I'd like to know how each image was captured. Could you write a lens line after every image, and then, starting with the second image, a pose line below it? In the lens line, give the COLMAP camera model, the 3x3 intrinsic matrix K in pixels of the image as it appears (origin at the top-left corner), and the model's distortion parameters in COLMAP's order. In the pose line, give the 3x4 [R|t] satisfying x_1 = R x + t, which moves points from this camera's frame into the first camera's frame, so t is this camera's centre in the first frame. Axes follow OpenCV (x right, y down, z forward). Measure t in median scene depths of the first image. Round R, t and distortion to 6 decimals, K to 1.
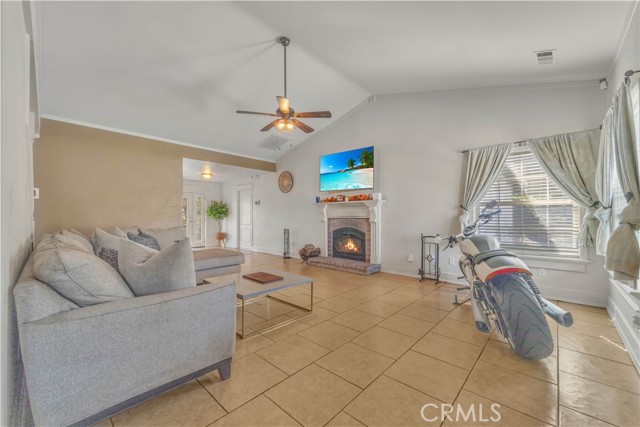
lens RADIAL K [[261.1, 0, 314.0], [0, 261.1, 216.8], [0, 0, 1]] dist [-0.003071, -0.000516]
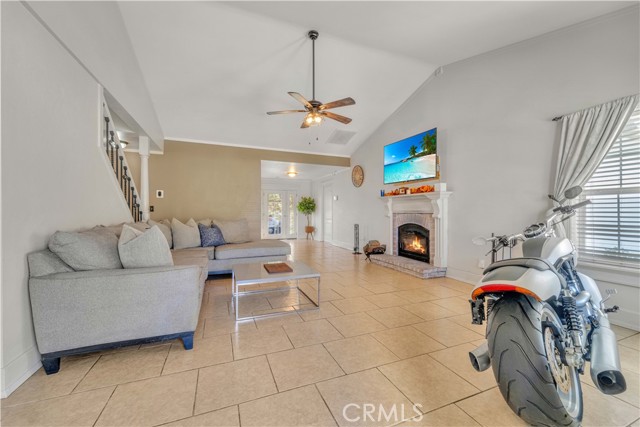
lens RADIAL K [[261.1, 0, 337.7], [0, 261.1, 216.2], [0, 0, 1]] dist [-0.003071, -0.000516]
pose [[0.906467, 0.008607, -0.422189, 0.293533], [-0.003332, 0.999907, 0.013230, 0.005447], [0.422263, -0.010585, 0.906411, 0.093544]]
